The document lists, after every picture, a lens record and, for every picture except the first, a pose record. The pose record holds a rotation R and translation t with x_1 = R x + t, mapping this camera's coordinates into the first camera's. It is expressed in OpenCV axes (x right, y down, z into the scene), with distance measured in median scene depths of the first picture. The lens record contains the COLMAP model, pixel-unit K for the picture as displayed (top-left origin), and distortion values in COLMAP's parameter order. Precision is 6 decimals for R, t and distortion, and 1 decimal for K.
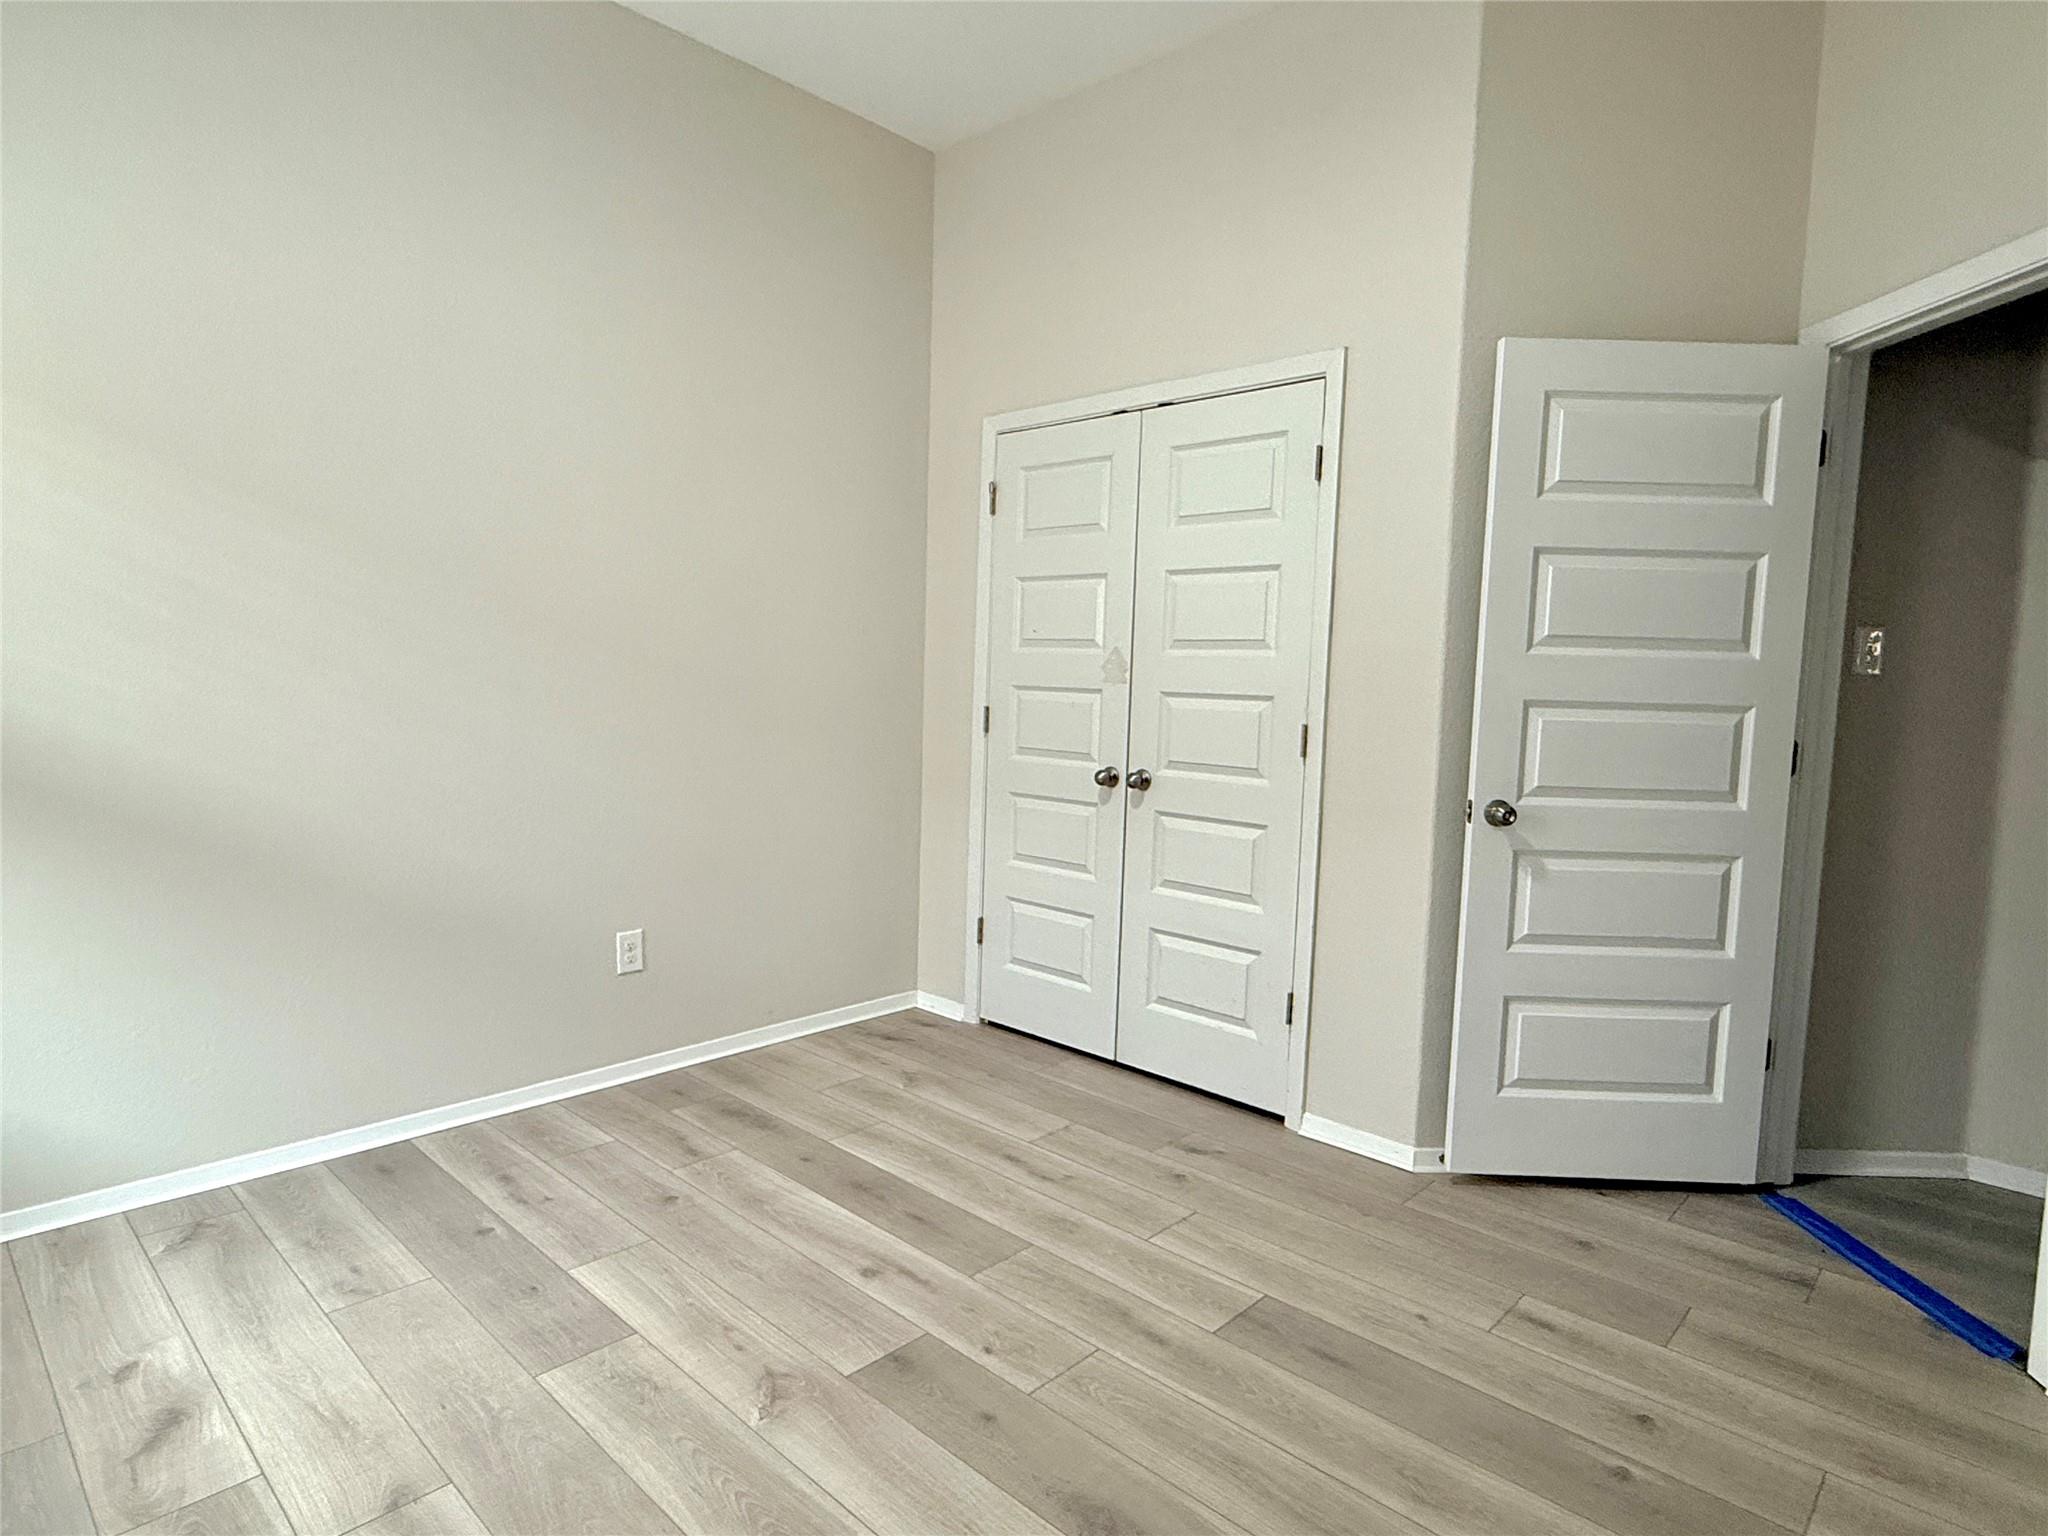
lens RADIAL K [[1121.6, 0, 1024.5], [0, 1121.6, 775.6], [0, 0, 1]] dist [0.001483, 0.000953]
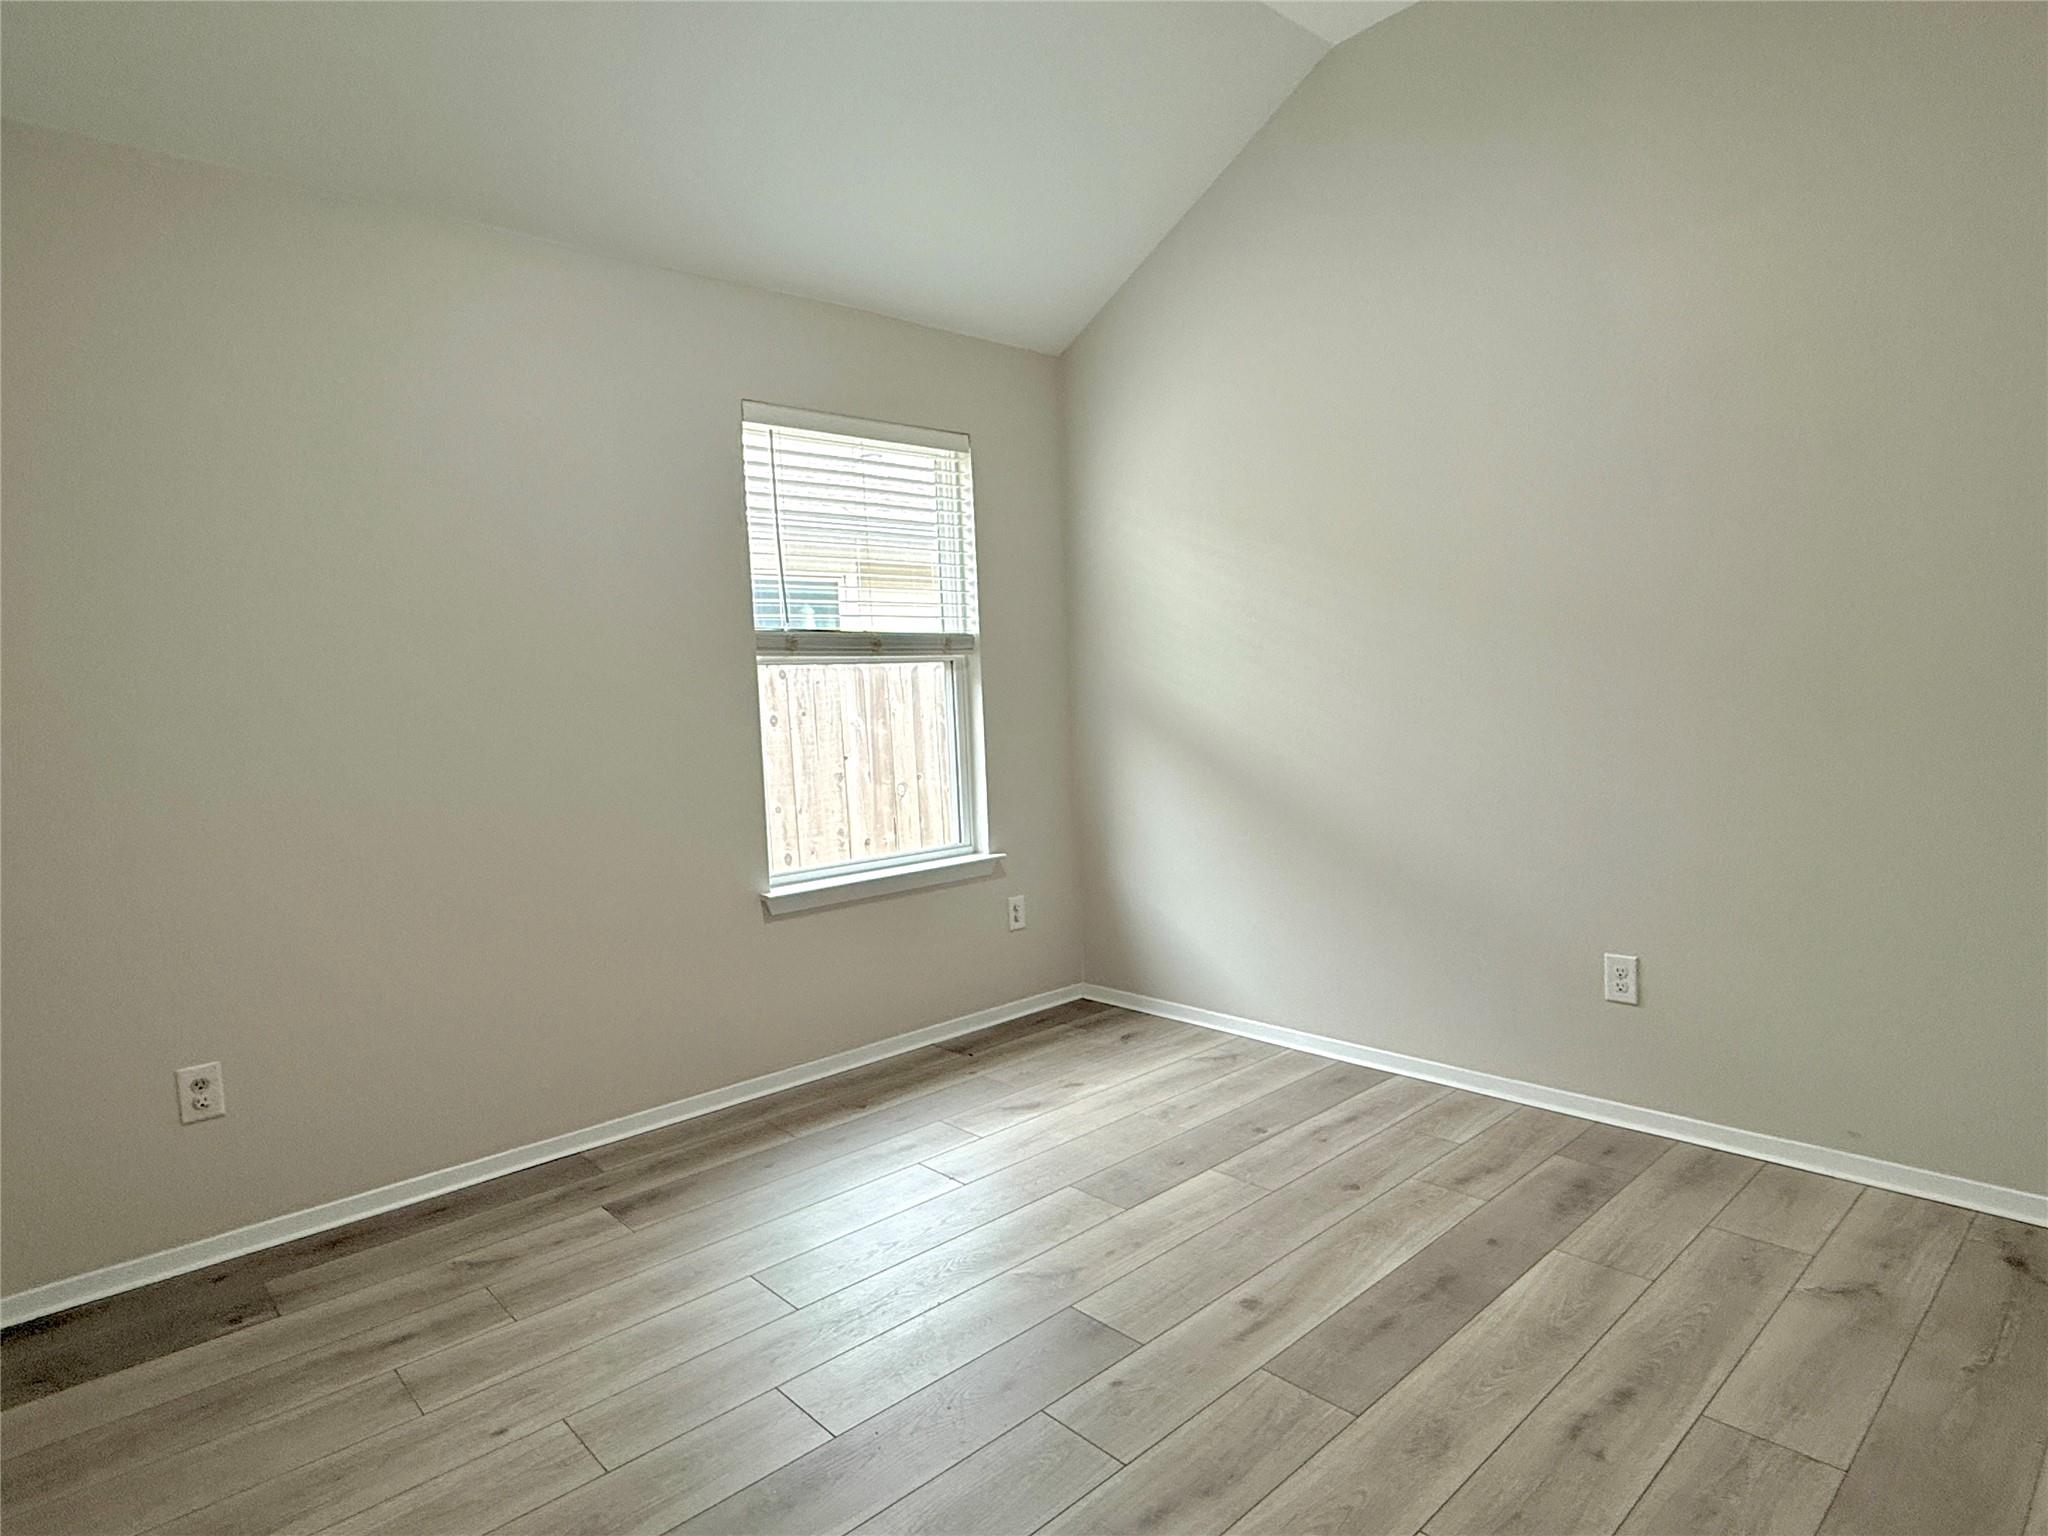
lens RADIAL K [[1121.6, 0, 1024.5], [0, 1121.6, 775.6], [0, 0, 1]] dist [0.001483, 0.000953]
pose [[-0.071804, 0.053726, -0.995971, 0.643515], [-0.037198, 0.997709, 0.056501, -0.039949], [0.996725, 0.041105, -0.069641, 0.691186]]
